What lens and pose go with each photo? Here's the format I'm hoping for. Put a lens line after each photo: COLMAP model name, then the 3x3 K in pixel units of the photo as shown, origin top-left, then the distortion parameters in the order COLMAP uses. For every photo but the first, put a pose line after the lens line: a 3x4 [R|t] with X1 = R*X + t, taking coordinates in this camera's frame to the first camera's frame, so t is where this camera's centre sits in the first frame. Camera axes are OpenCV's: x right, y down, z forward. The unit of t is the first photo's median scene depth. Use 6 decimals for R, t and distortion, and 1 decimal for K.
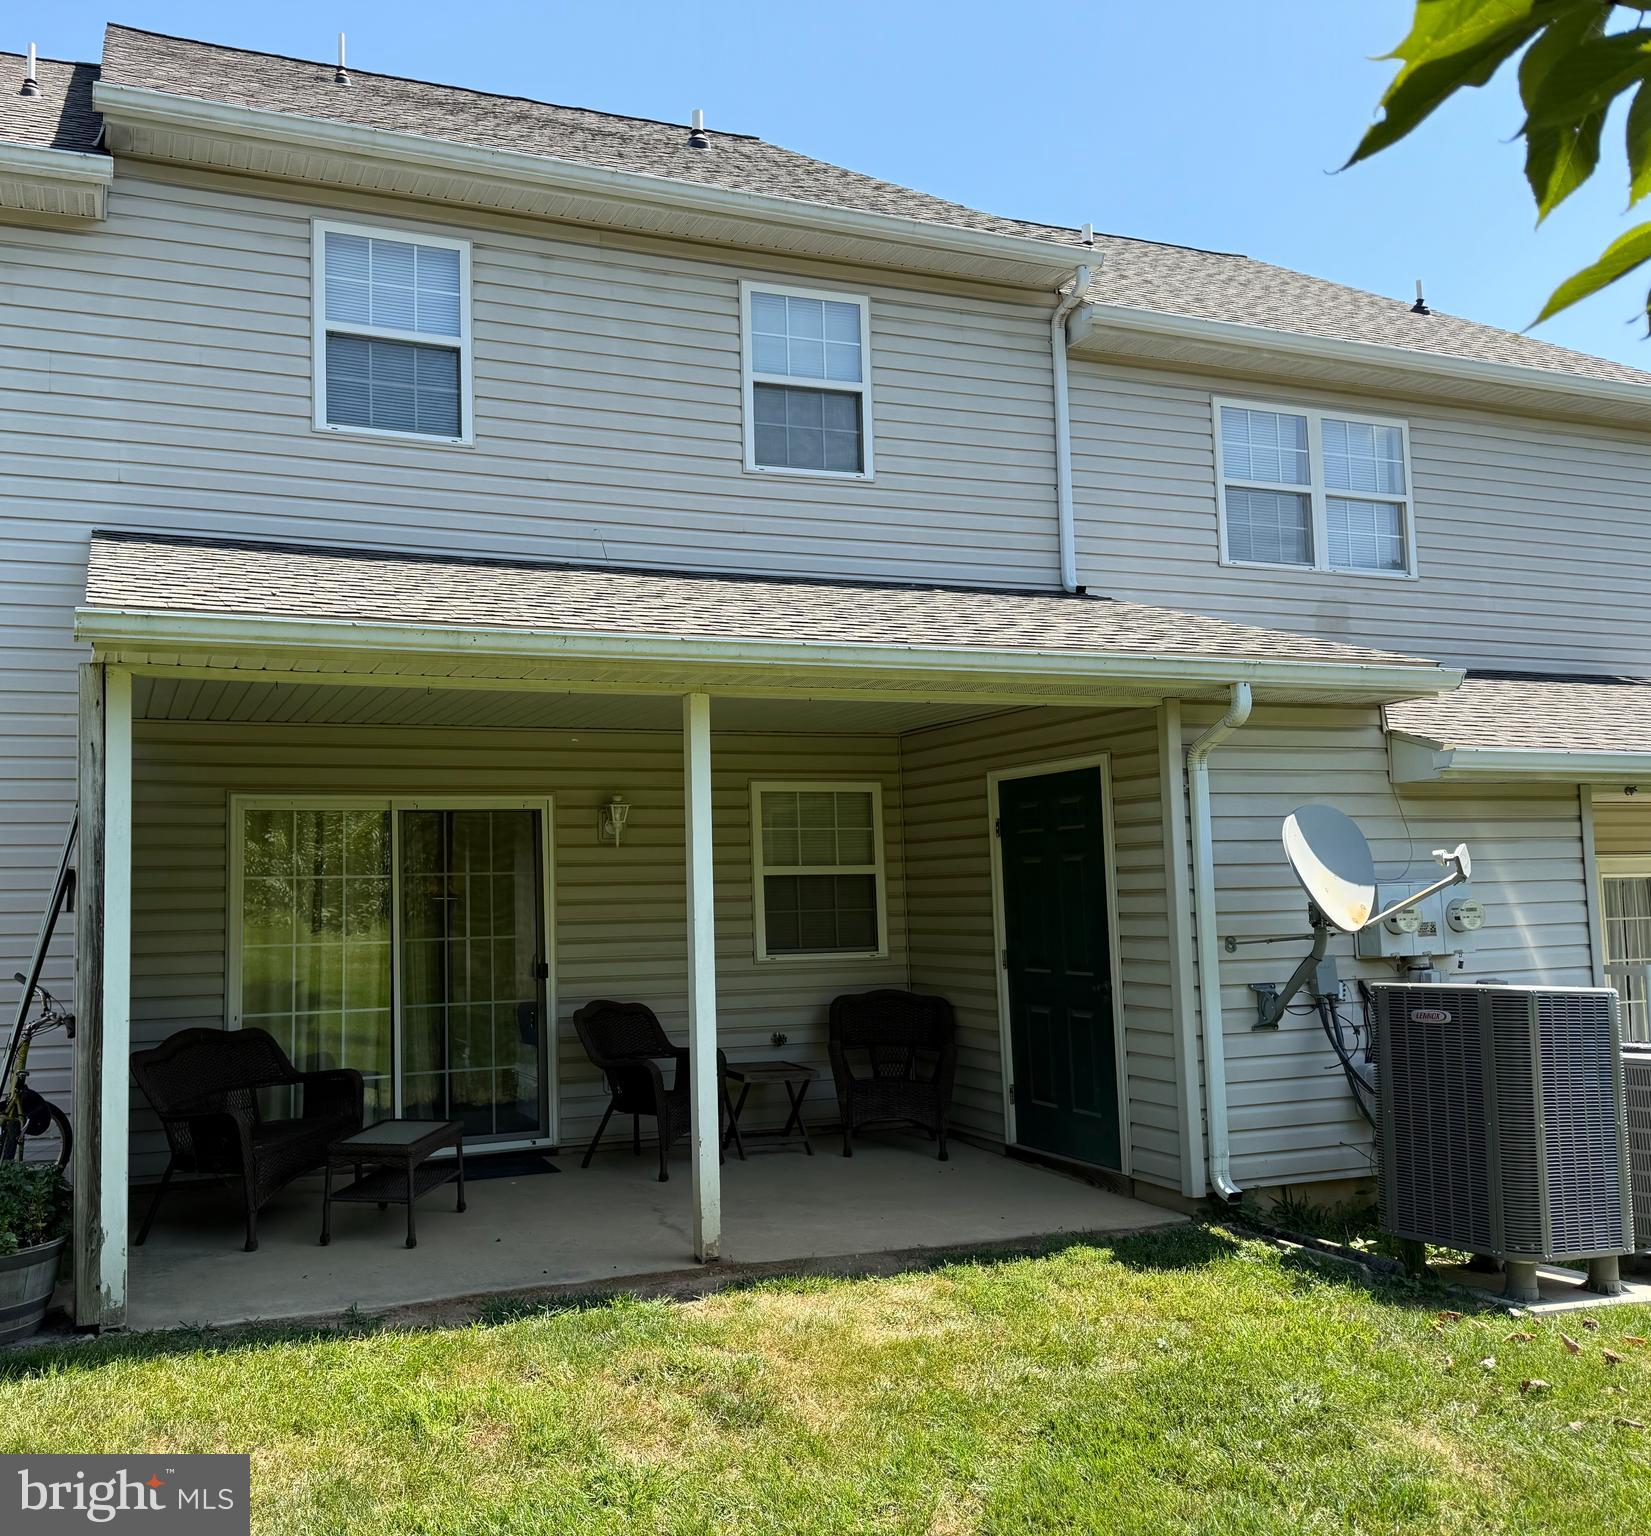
lens RADIAL K [[1320.7, 0, 824.3], [0, 1320.7, 783.5], [0, 0, 1]] dist [0.054638, -0.039659]
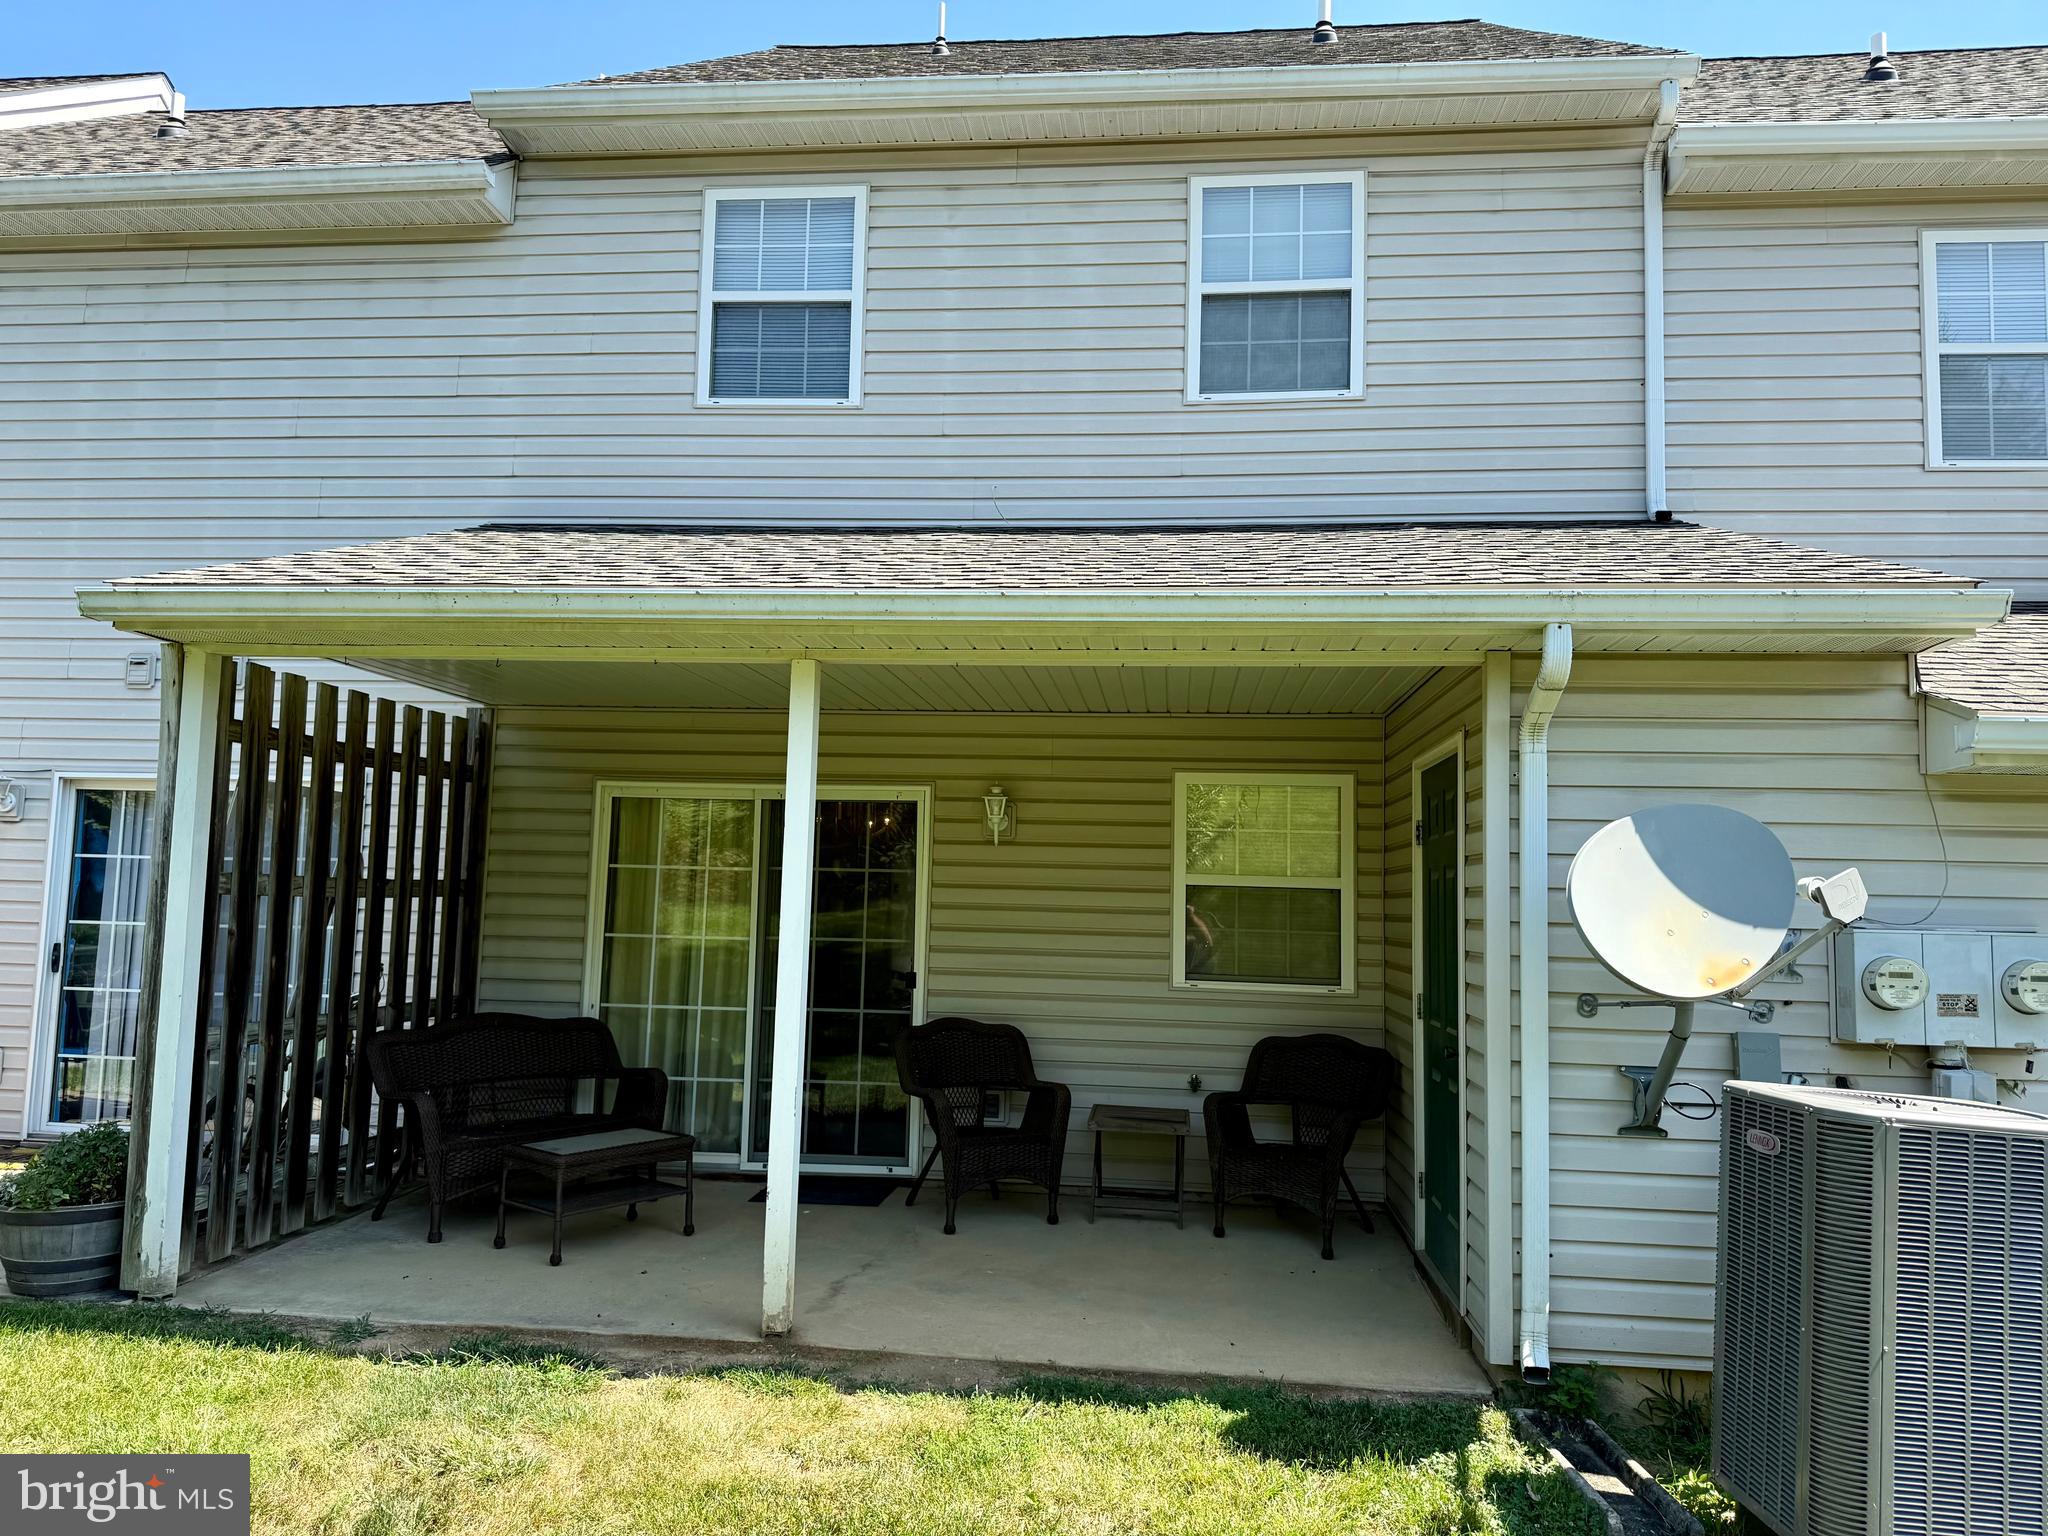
lens RADIAL K [[1443.7, 0, 1018.5], [0, 1443.7, 774.2], [0, 0, 1]] dist [0.025797, -0.023403]
pose [[0.903408, 0.005626, -0.428745, 0.276292], [-0.008235, 0.999957, -0.004232, 0.005114], [0.428703, 0.007354, 0.903416, 0.148664]]
